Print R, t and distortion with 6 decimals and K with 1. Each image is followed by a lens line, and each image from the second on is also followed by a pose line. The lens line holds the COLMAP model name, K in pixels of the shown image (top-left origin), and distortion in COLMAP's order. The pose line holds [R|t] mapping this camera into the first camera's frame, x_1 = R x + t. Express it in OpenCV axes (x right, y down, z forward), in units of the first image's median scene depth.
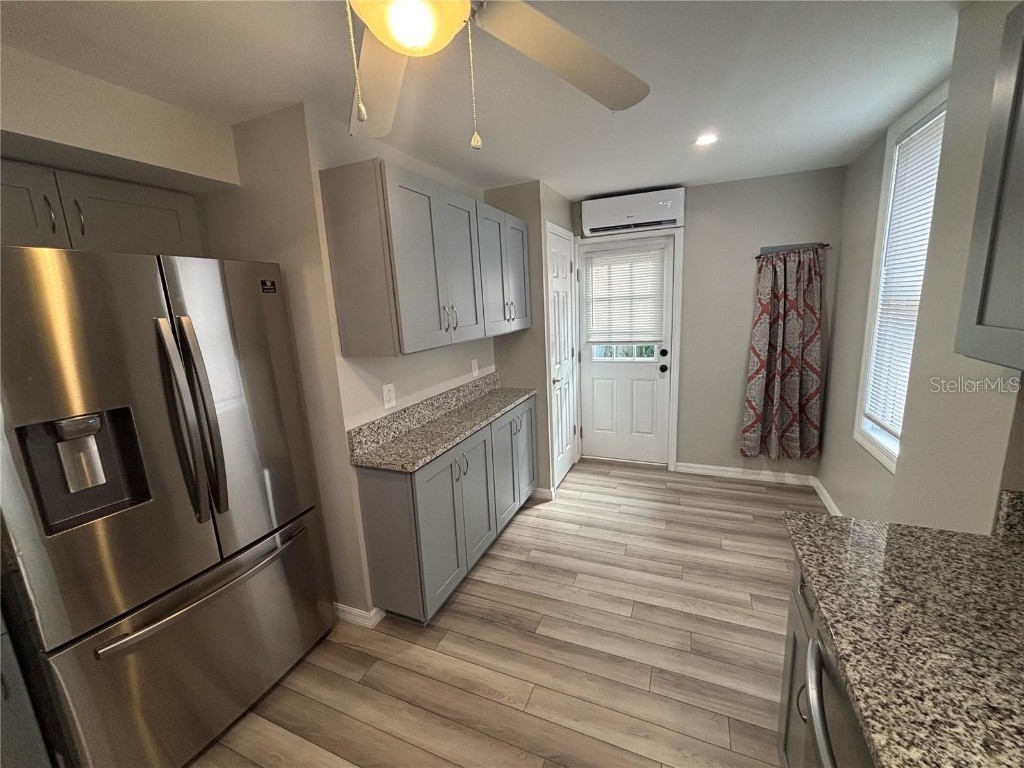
lens RADIAL K [[418.9, 0, 513.0], [0, 418.9, 382.7], [0, 0, 1]] dist [0.000964, -0.000153]
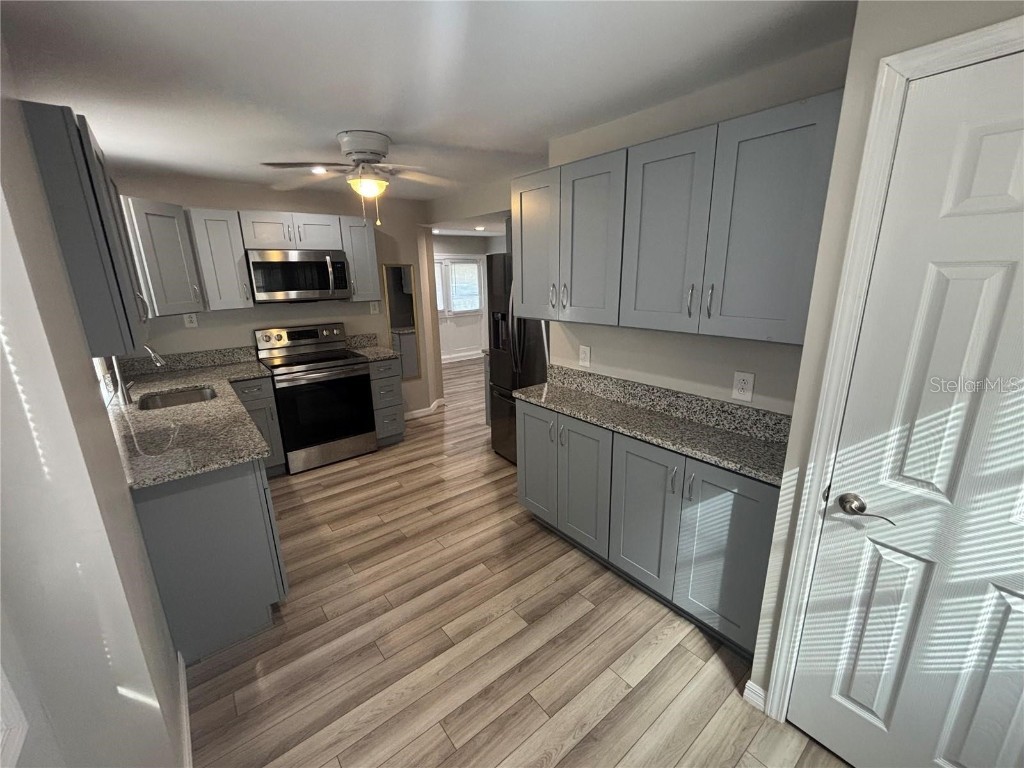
lens RADIAL K [[418.9, 0, 513.3], [0, 418.9, 386.2], [0, 0, 1]] dist [0.000964, -0.000153]
pose [[-0.464097, 0.282045, -0.839681, 0.811959], [-0.135393, 0.914226, 0.381917, -0.313882], [0.875376, 0.290933, -0.386103, 1.288757]]
